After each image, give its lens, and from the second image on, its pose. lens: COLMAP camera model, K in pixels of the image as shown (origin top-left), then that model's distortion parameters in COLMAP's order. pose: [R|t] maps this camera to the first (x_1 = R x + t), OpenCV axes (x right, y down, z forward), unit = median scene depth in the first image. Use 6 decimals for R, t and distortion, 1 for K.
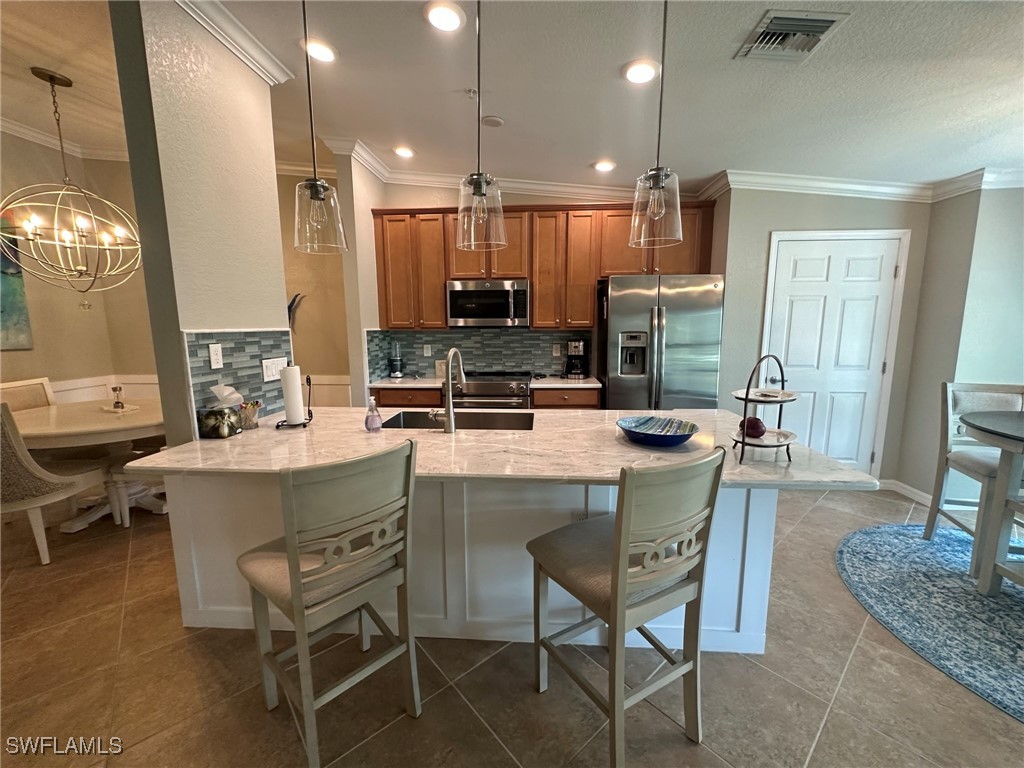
lens RADIAL K [[409.7, 0, 513.3], [0, 409.7, 382.6], [0, 0, 1]] dist [-0.002165, 0.000291]
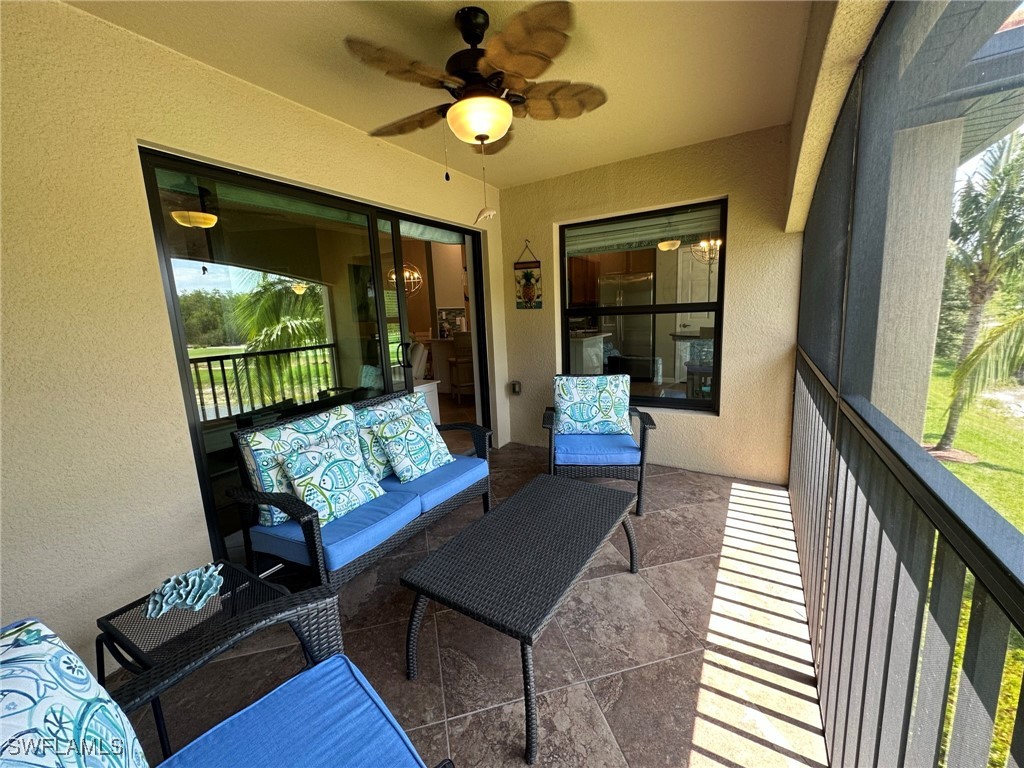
lens RADIAL K [[409.7, 0, 513.3], [0, 409.7, 382.6], [0, 0, 1]] dist [-0.002165, 0.000291]
pose [[0.890165, 0.040030, -0.453876, 0.790829], [-0.026496, 0.998995, 0.036143, 0.205161], [0.454867, -0.020147, 0.890331, -1.040013]]
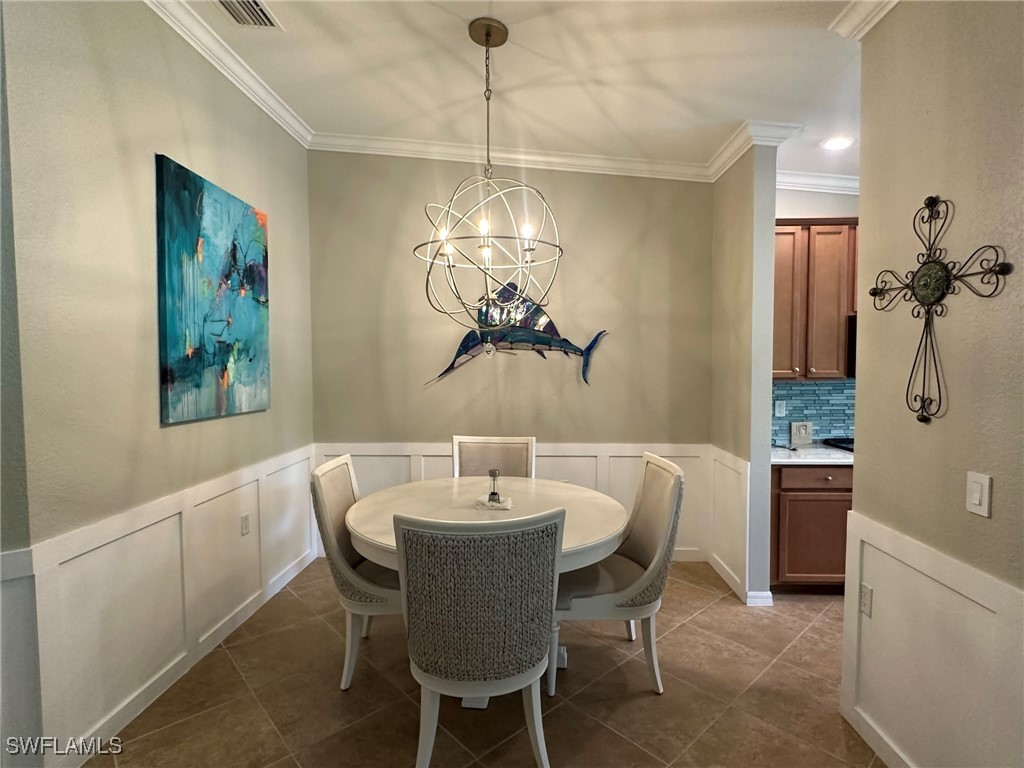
lens RADIAL K [[513.7, 0, 512.0], [0, 513.7, 384.0], [0, 0, 1]] dist [0.000745, 0.000168]
pose [[0.999506, 0.000358, 0.031439, -0.840571], [0.002845, 0.994804, -0.101771, -0.036931], [-0.031312, 0.101810, 0.994311, 0.133132]]
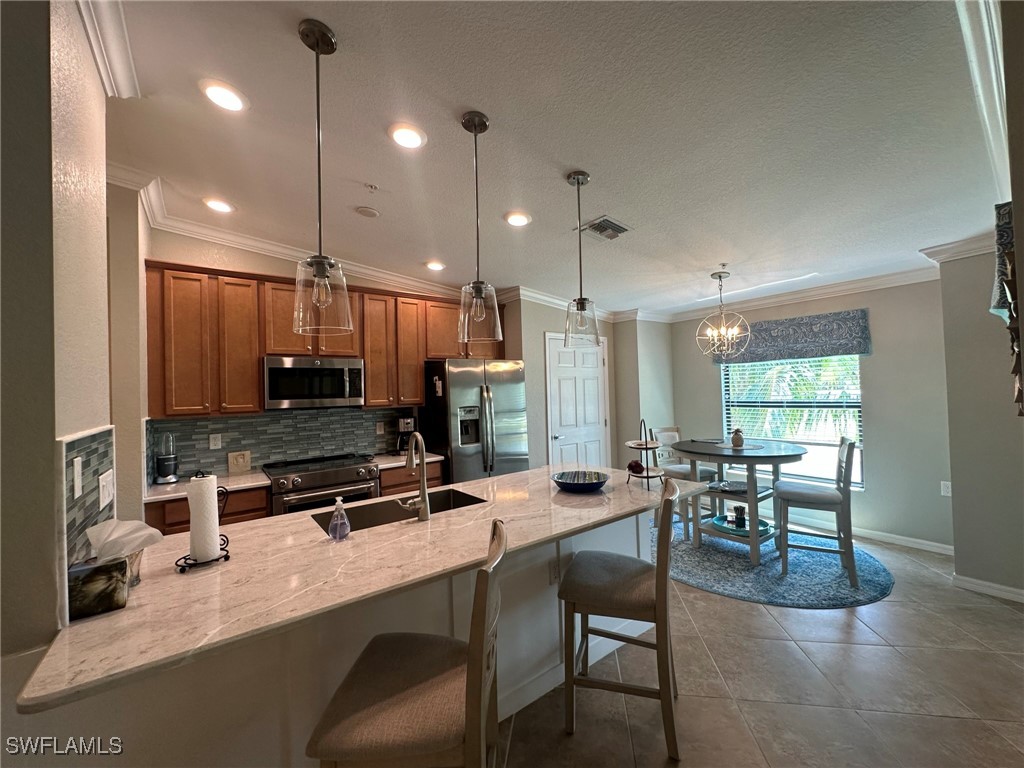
lens RADIAL K [[409.7, 0, 513.3], [0, 409.7, 382.6], [0, 0, 1]] dist [-0.002165, 0.000291]
pose [[0.754164, -0.005123, 0.656666, -0.347020], [0.118374, 0.984650, -0.128268, -0.026601], [-0.645929, 0.174467, 0.743194, 0.049417]]
